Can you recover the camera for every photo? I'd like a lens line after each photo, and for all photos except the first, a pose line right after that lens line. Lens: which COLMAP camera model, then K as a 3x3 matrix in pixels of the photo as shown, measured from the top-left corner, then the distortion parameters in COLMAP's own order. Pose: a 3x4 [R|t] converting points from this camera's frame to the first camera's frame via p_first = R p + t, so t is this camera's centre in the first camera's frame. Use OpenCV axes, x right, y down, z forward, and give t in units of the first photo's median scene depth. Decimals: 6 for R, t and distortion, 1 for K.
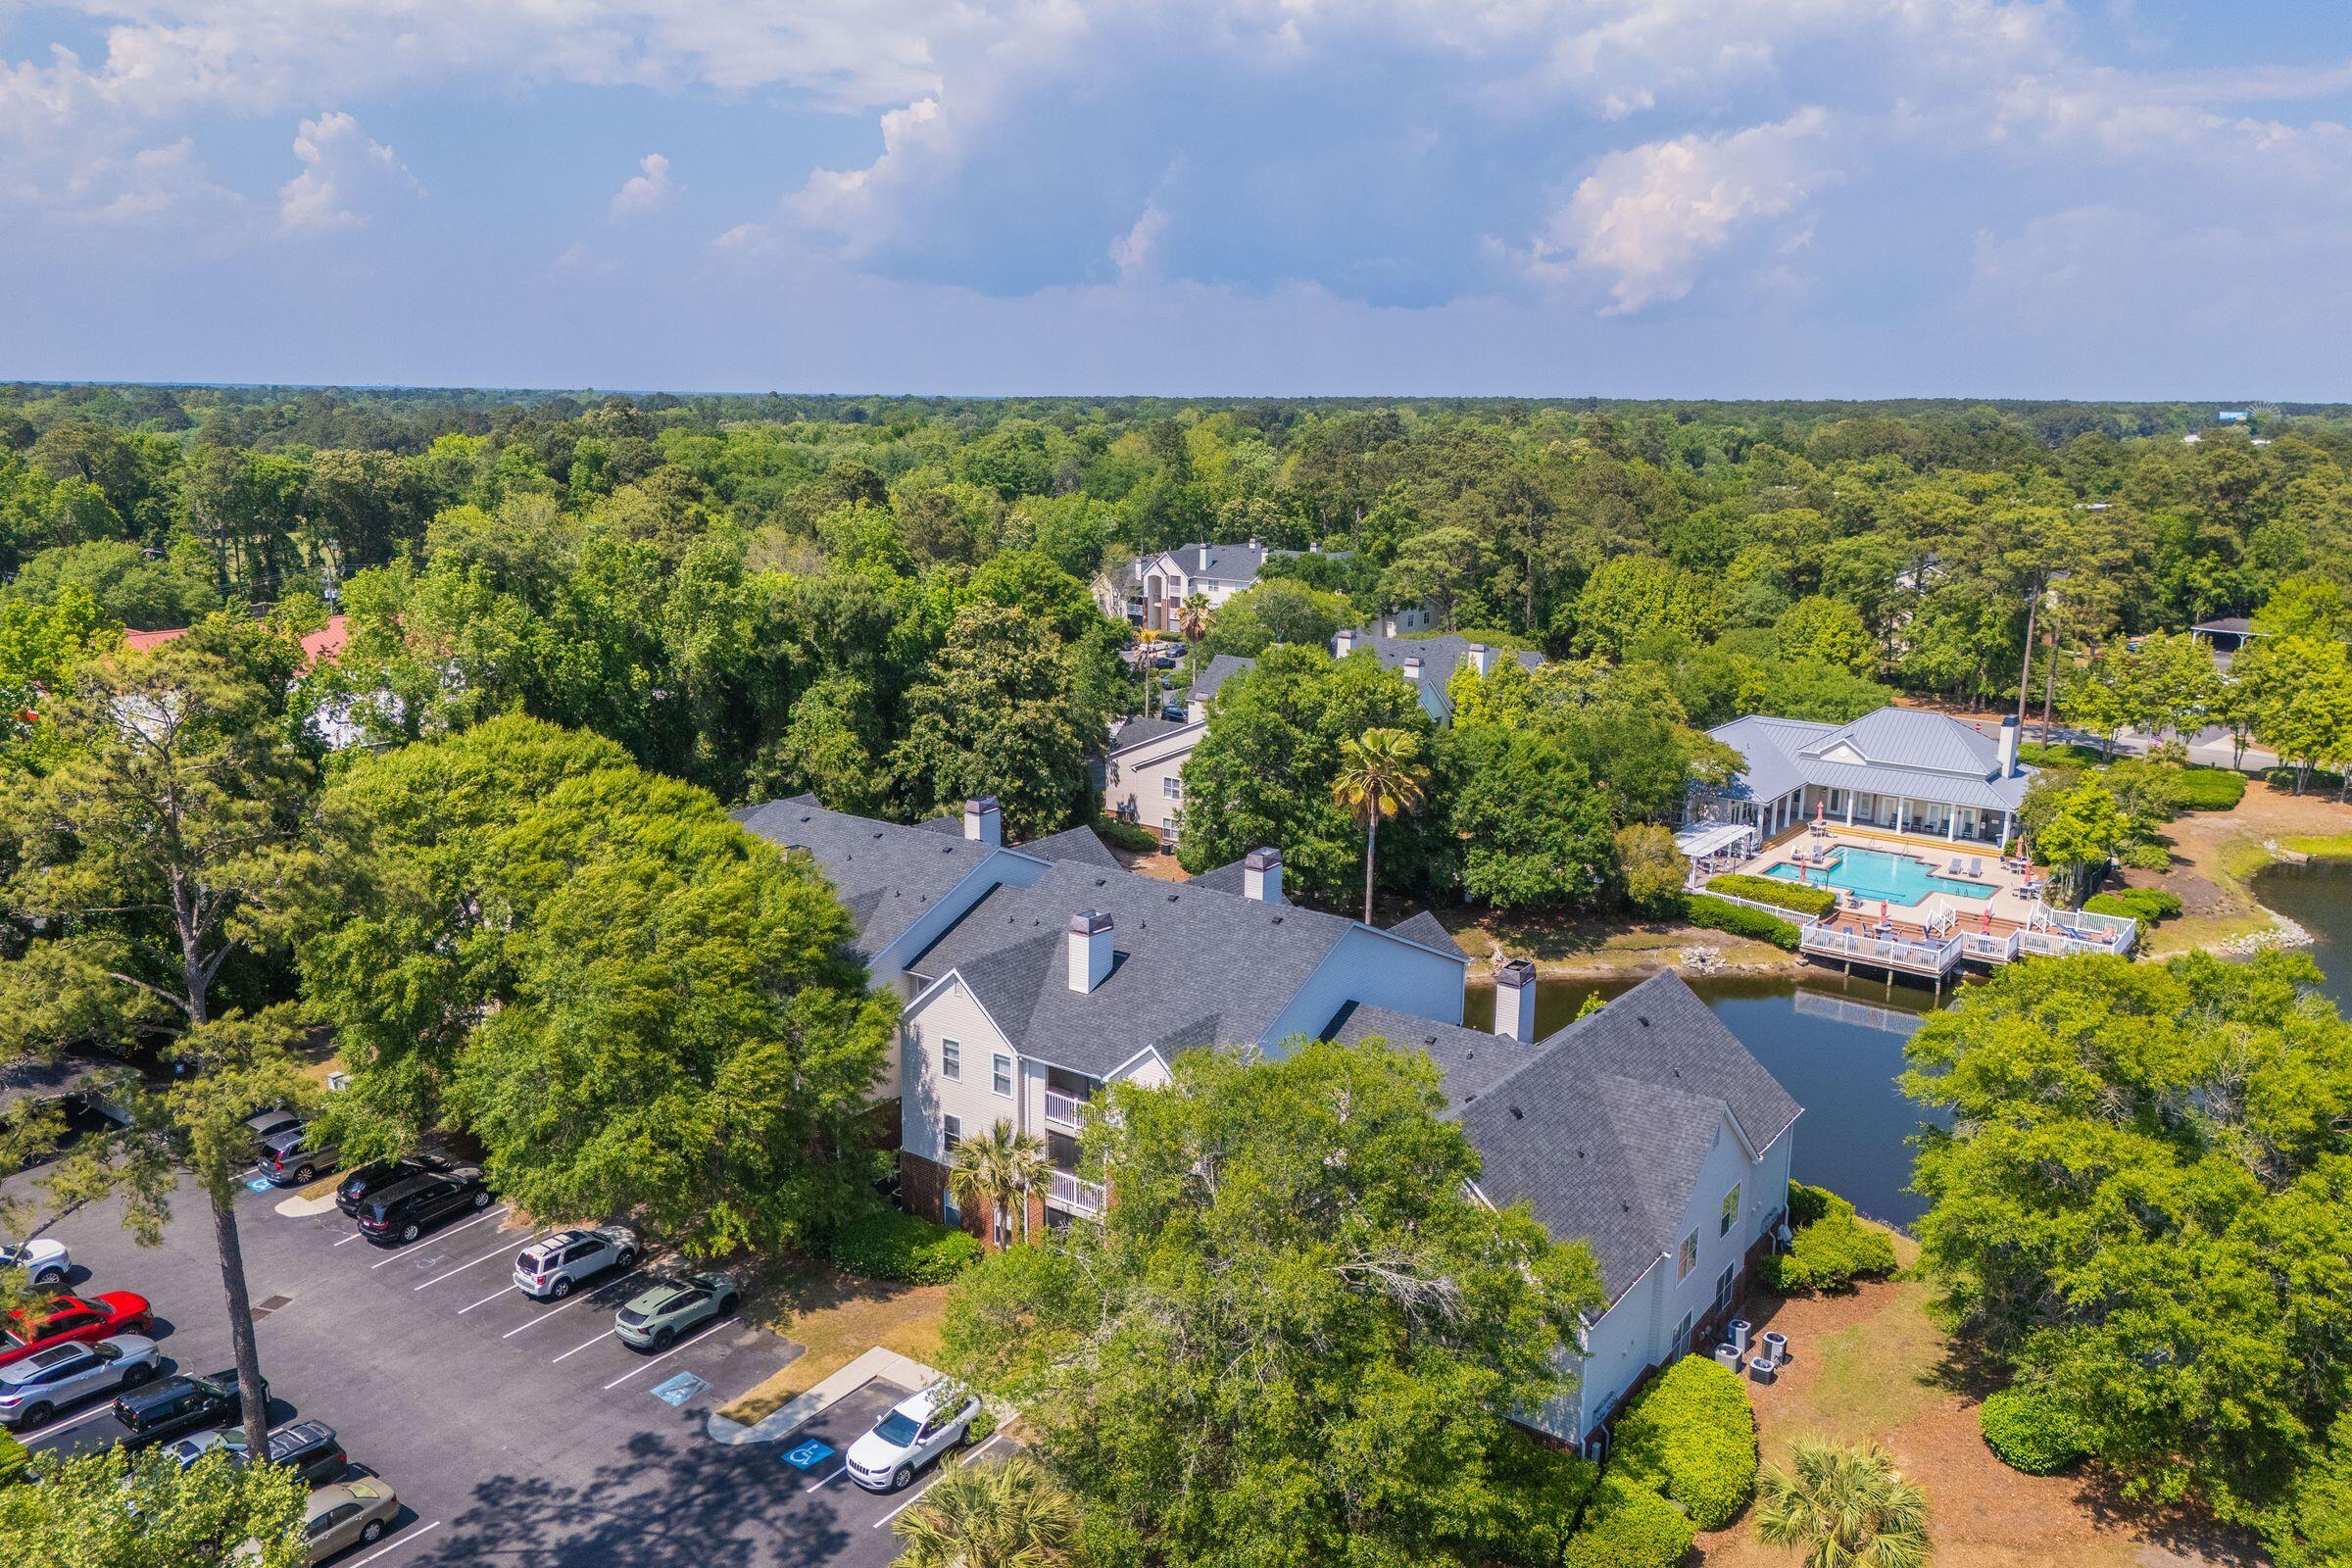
lens RADIAL K [[1710.1, 0, 1171.4], [0, 1710.1, 749.5], [0, 0, 1]] dist [0.119793, -0.197618]
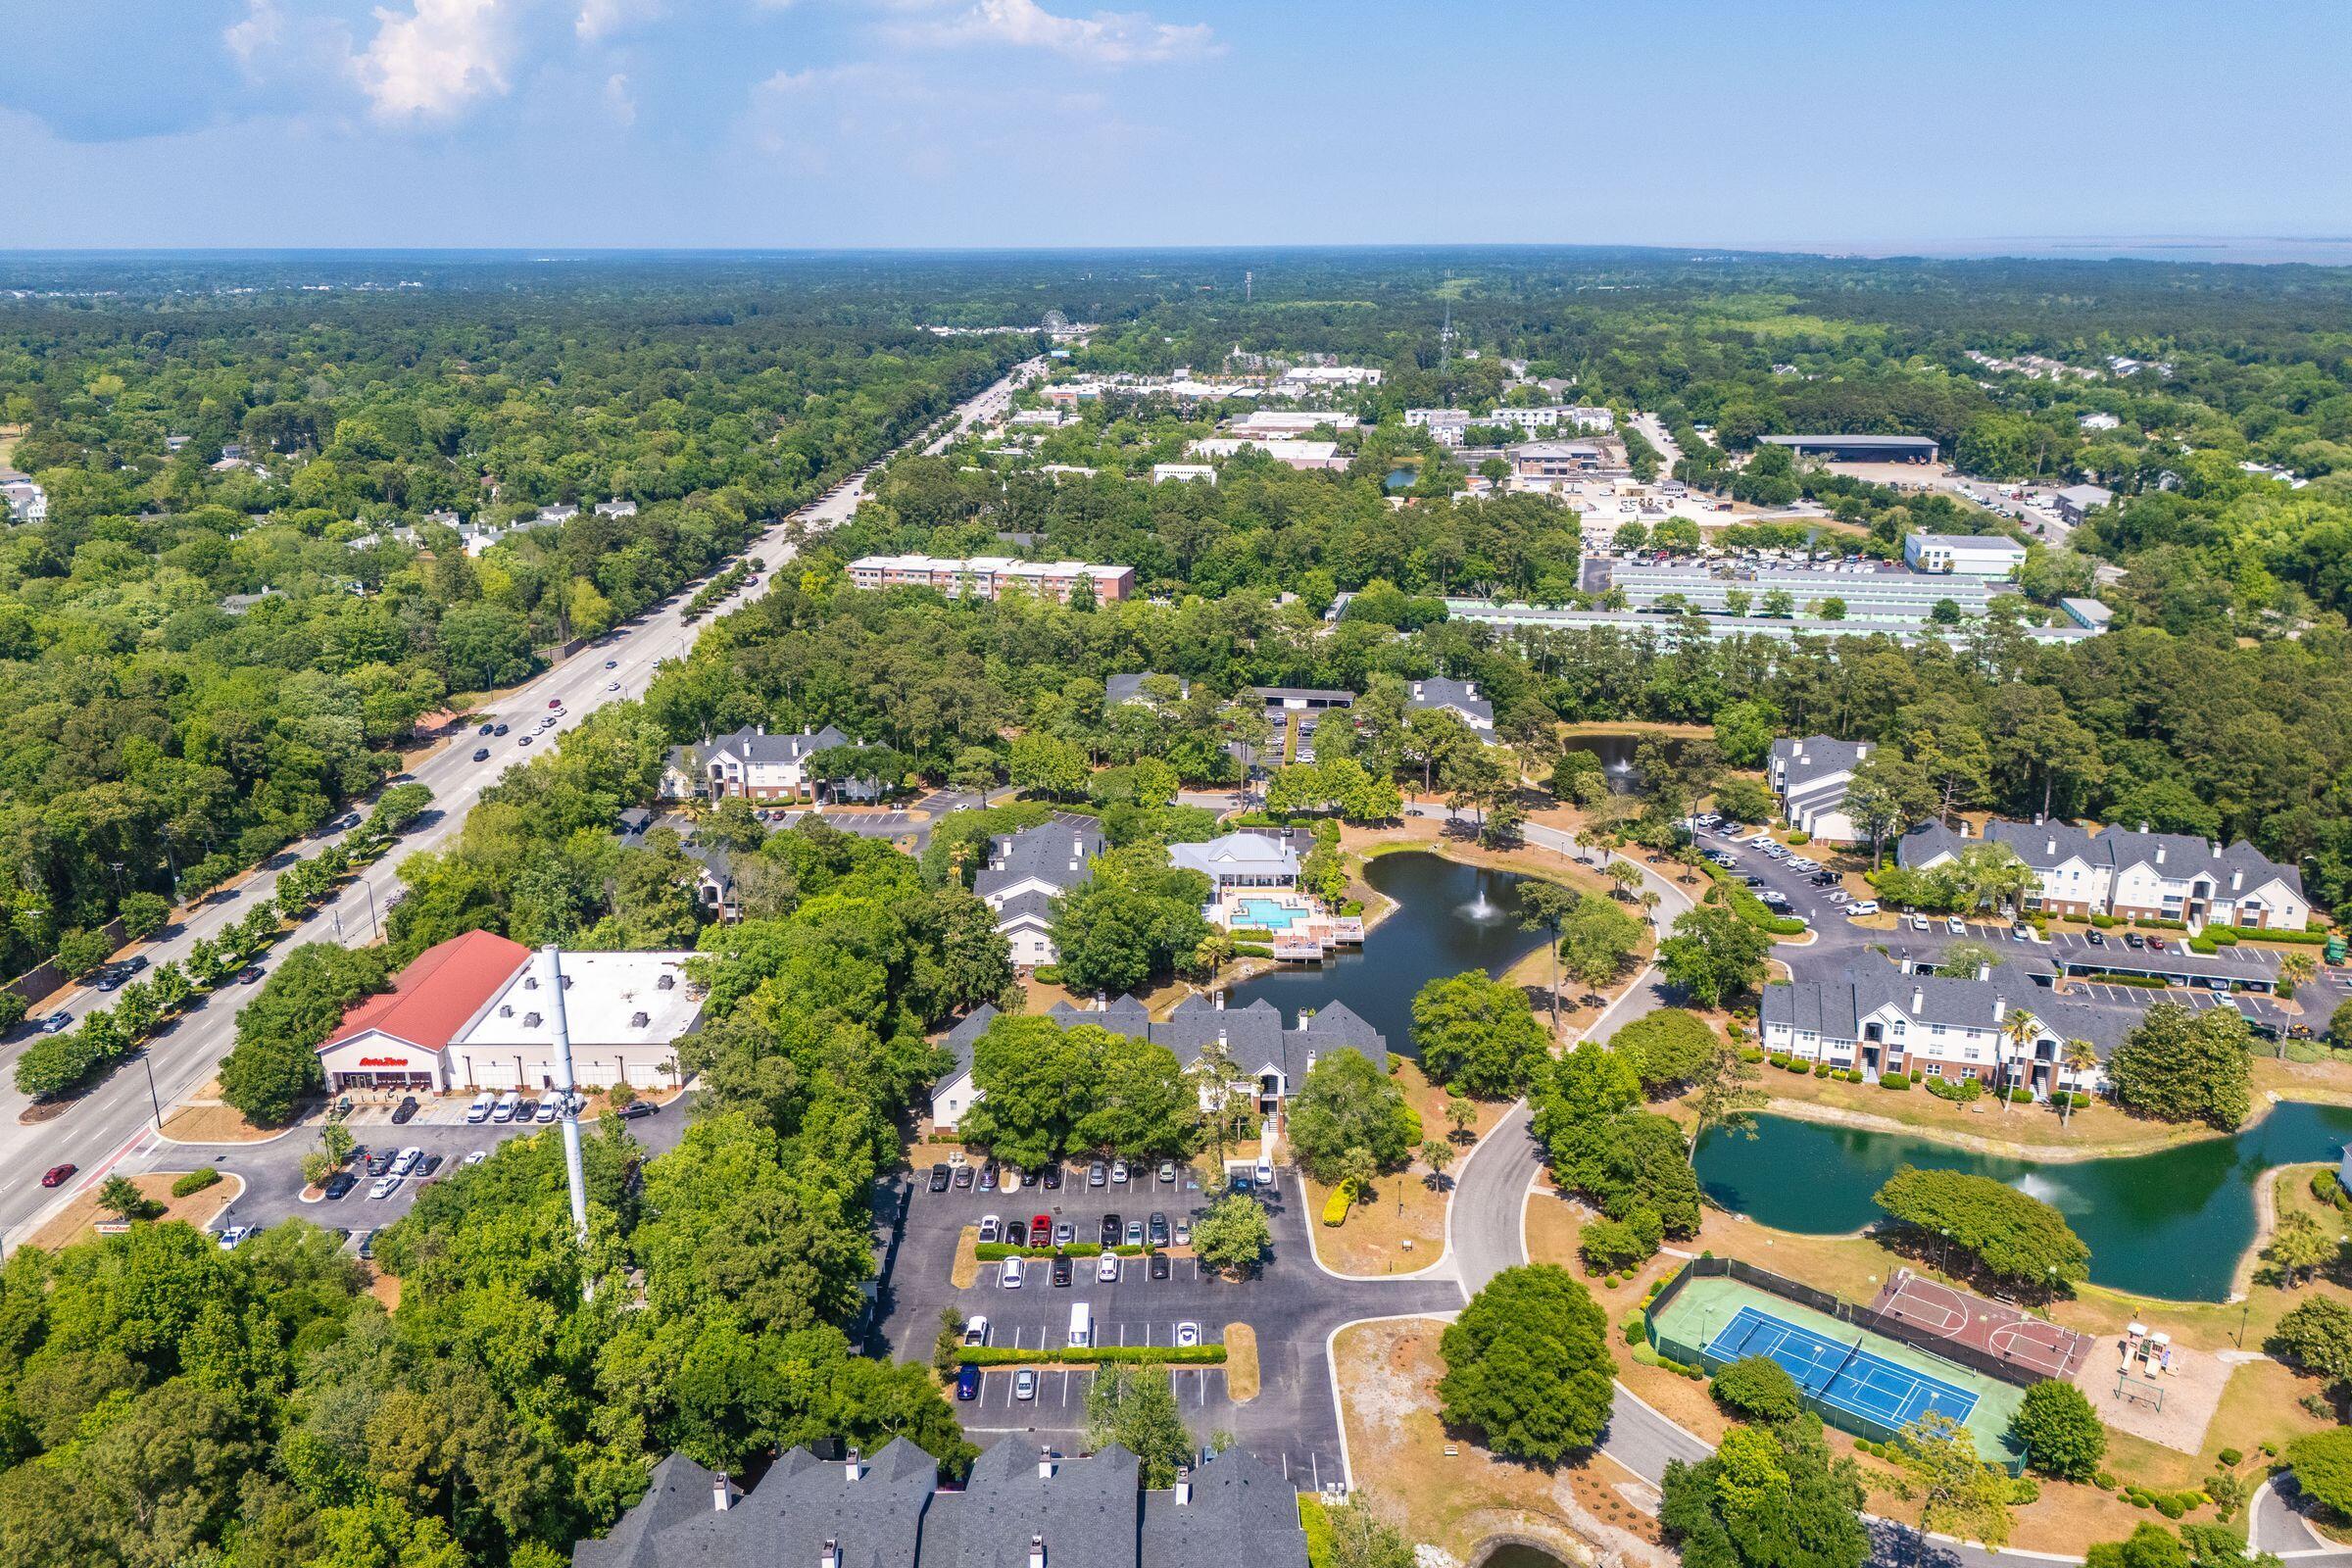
lens RADIAL K [[1717.2, 0, 1174.1], [0, 1717.2, 730.9], [0, 0, 1]] dist [0.060611, -0.052245]
pose [[0.797844, -0.174411, 0.577083, -1.165872], [0.130034, 0.984491, 0.117764, -0.532089], [-0.588673, -0.018917, 0.808150, -1.006167]]
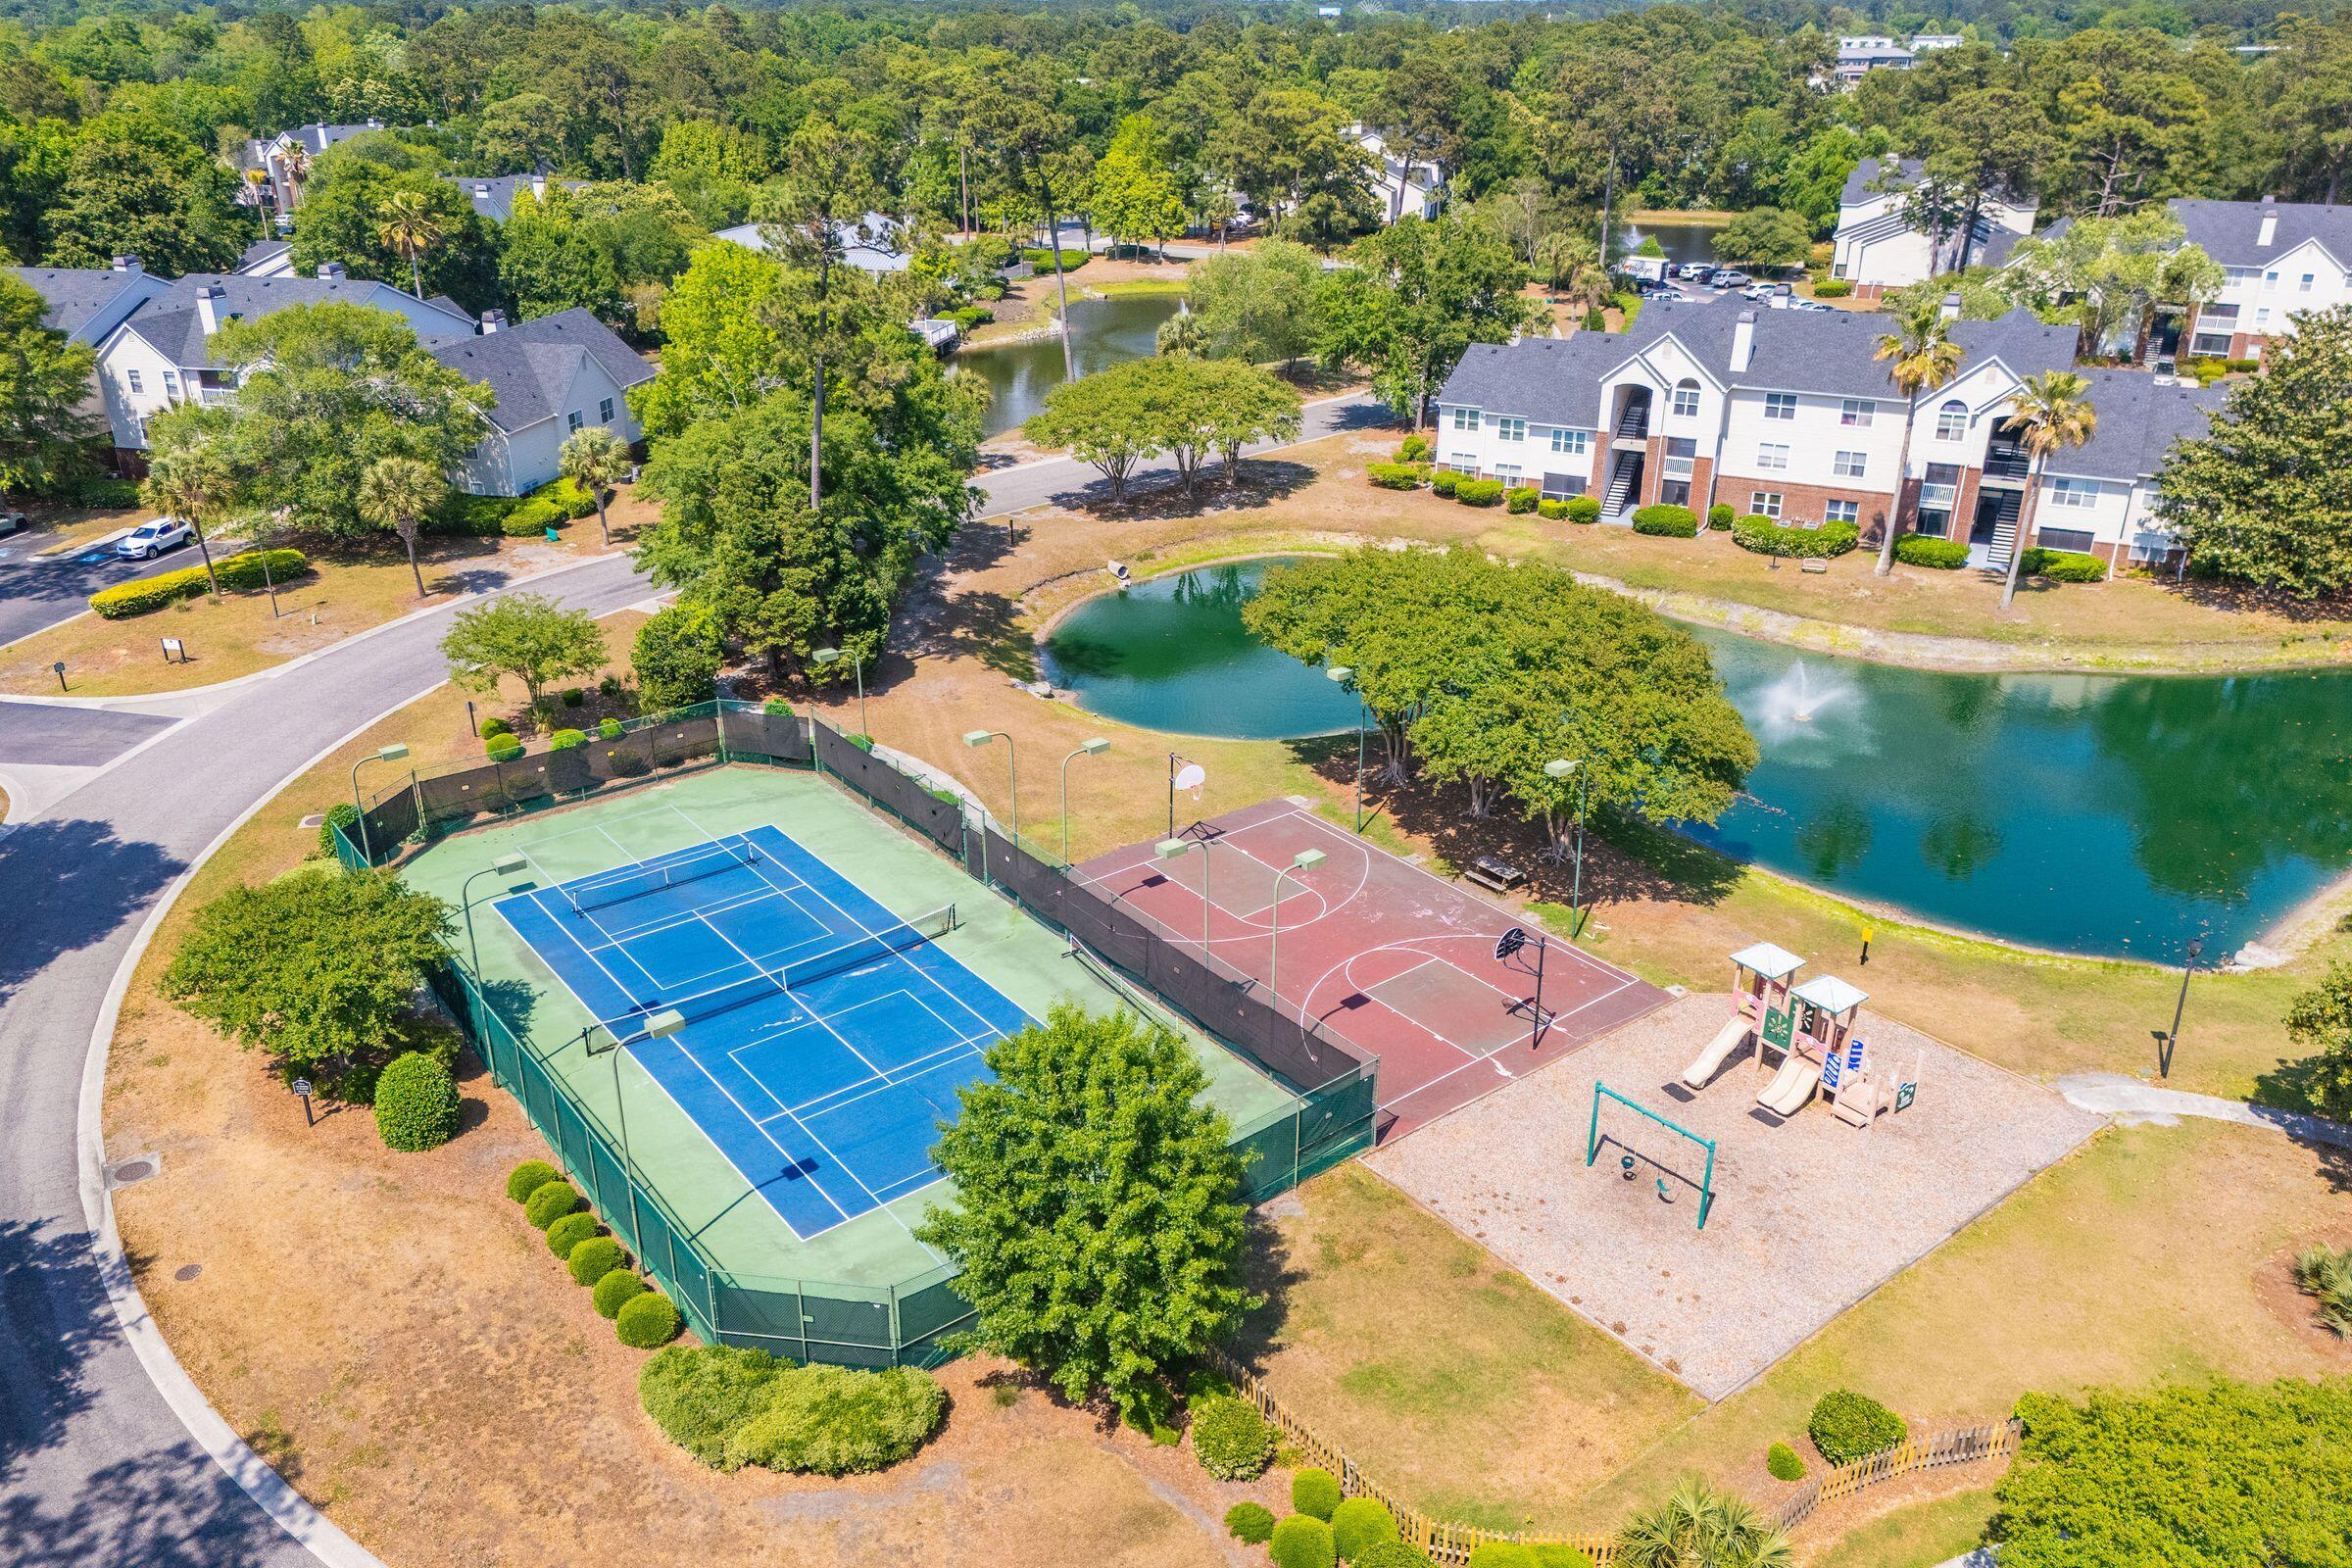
lens RADIAL K [[1697.0, 0, 1176.0], [0, 1697.0, 784.0], [0, 0, 1]] dist [0.054587, -0.042604]
pose [[0.909058, -0.178811, 0.376352, 0.053954], [0.088721, 0.965591, 0.244465, 0.136773], [-0.407115, -0.188842, 0.893642, -0.580637]]
